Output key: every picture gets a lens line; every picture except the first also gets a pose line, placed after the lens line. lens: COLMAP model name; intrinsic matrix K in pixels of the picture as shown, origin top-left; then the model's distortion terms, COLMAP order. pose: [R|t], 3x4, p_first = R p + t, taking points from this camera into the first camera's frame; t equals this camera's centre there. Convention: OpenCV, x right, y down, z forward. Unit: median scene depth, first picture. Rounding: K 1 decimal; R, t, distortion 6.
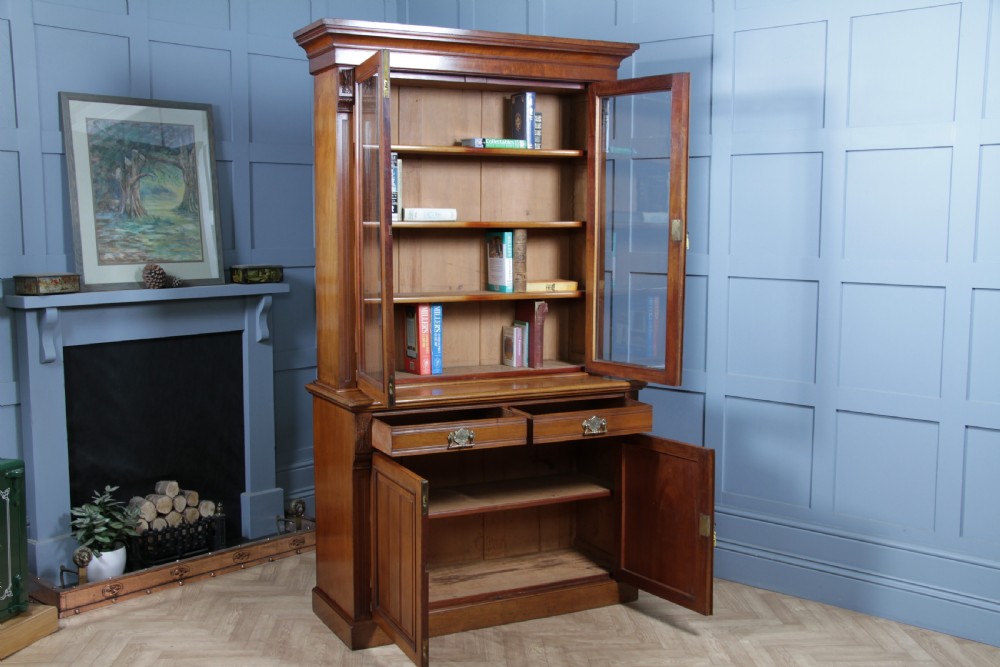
lens RADIAL K [[1120.0, 0, 489.8], [0, 1120.0, 332.3], [0, 0, 1]] dist [-0.005419, 0.000000]
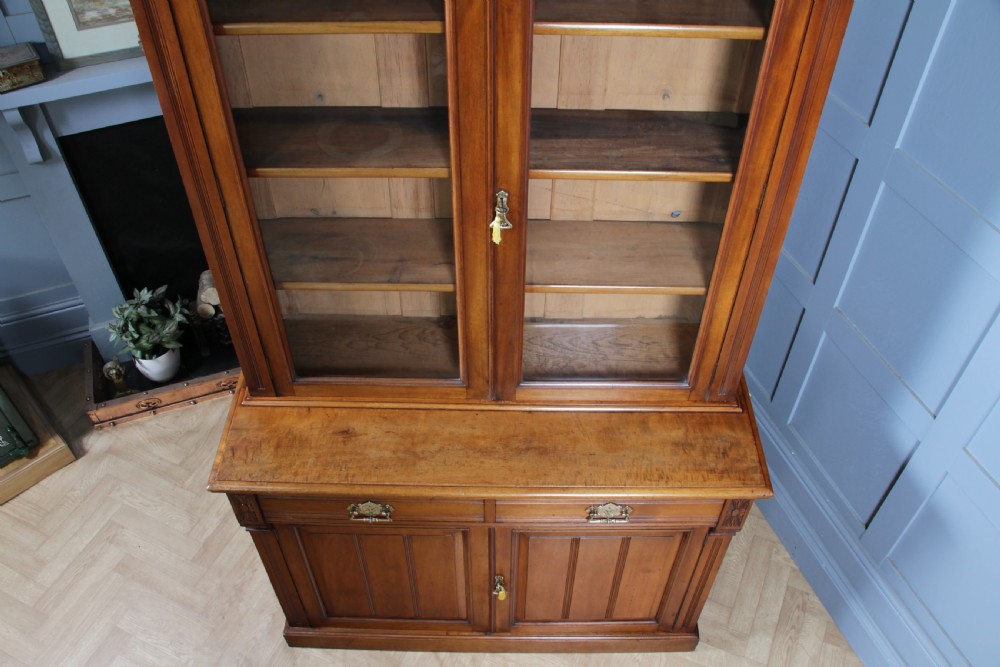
lens RADIAL K [[821.2, 0, 499.4], [0, 821.2, 340.7], [0, 0, 1]] dist [-0.112256, 0.002791]
pose [[0.891654, 0.325030, -0.315134, 0.126167], [-0.045732, 0.757199, 0.651581, -0.275701], [0.450402, -0.566573, 0.690024, 0.738400]]
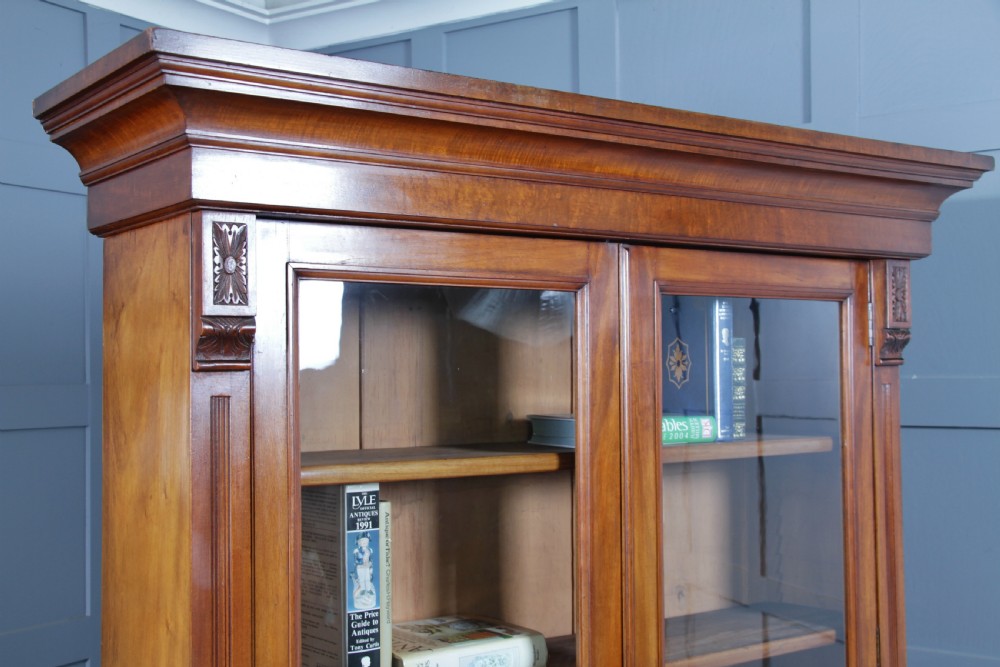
lens RADIAL K [[1240.3, 0, 491.3], [0, 1240.3, 337.8], [0, 0, 1]] dist [-0.012163, 0.000000]
pose [[0.985457, -0.010507, 0.169599, -0.109114], [0.034278, 0.989860, -0.137846, -0.151013], [-0.166431, 0.141655, 0.975825, 0.651626]]
